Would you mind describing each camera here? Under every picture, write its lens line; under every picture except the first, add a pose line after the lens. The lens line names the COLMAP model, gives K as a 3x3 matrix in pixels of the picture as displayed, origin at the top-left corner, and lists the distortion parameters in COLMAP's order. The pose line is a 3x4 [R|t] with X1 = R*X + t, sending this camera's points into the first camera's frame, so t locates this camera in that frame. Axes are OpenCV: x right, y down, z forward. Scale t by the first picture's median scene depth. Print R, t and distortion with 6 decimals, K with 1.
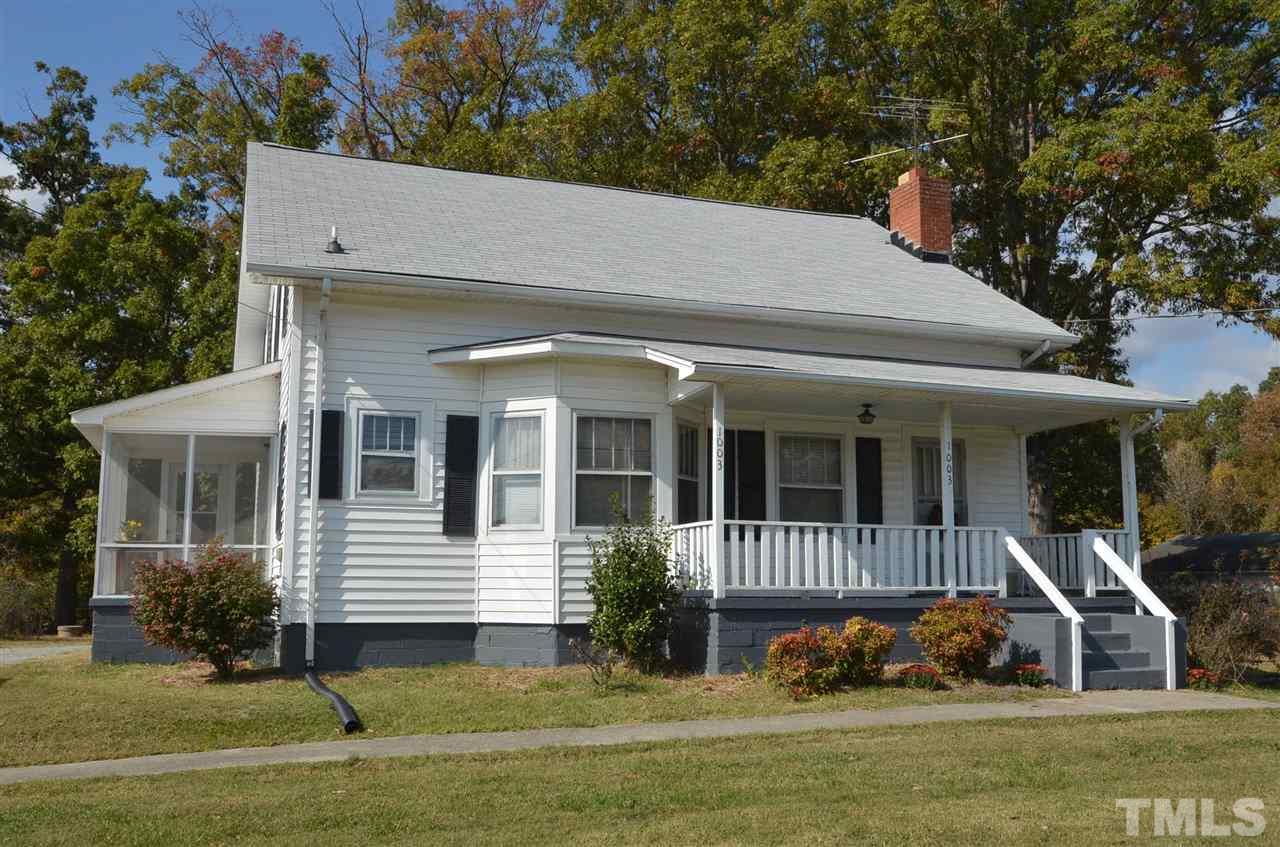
lens RADIAL K [[1204.7, 0, 640.0], [0, 1204.7, 423.5], [0, 0, 1]] dist [-0.098138, -0.007668]
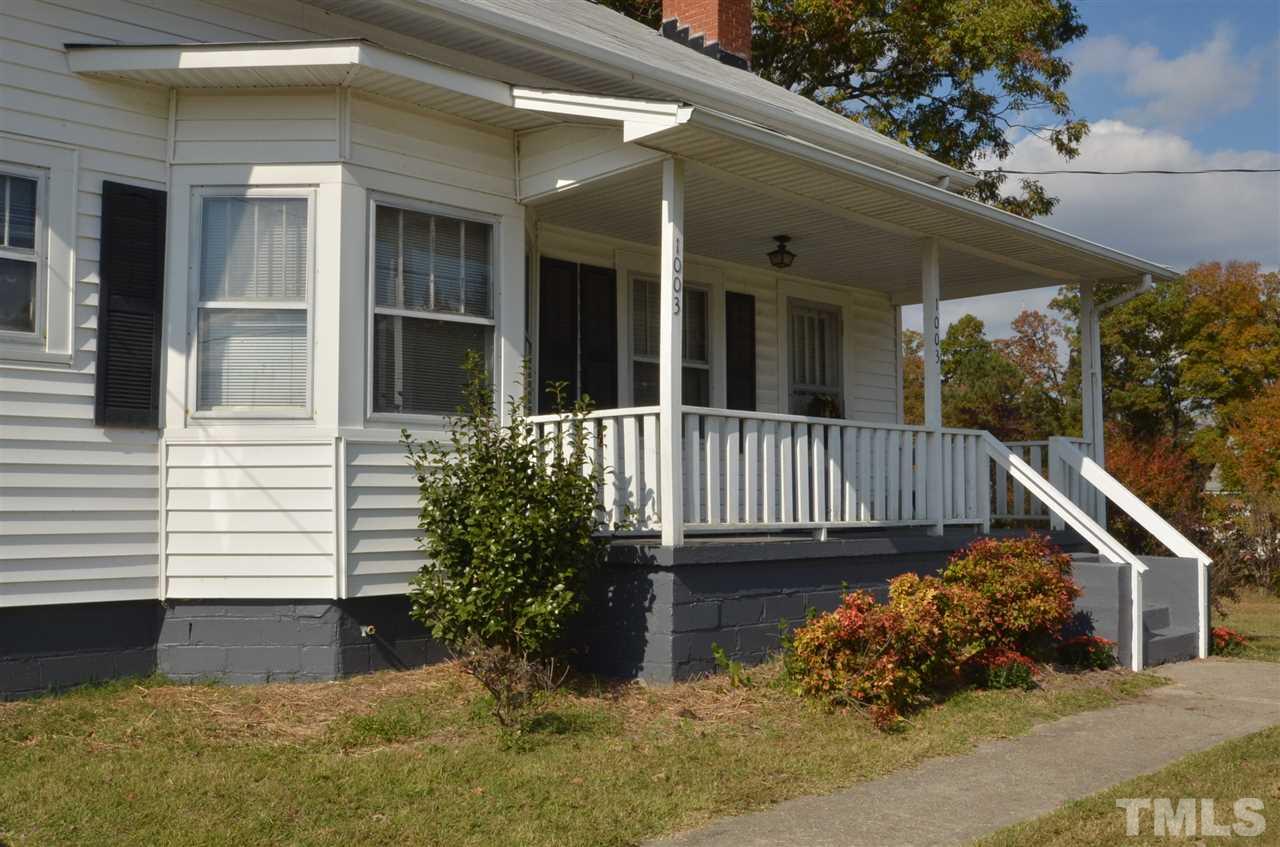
lens RADIAL K [[1262.7, 0, 640.1], [0, 1262.7, 447.5], [0, 0, 1]] dist [-0.070058, -0.006805]
pose [[0.897439, 0.010964, 0.441003, -0.190981], [-0.052738, 0.995188, 0.082580, 0.048716], [-0.437975, -0.097368, 0.893698, 0.453238]]
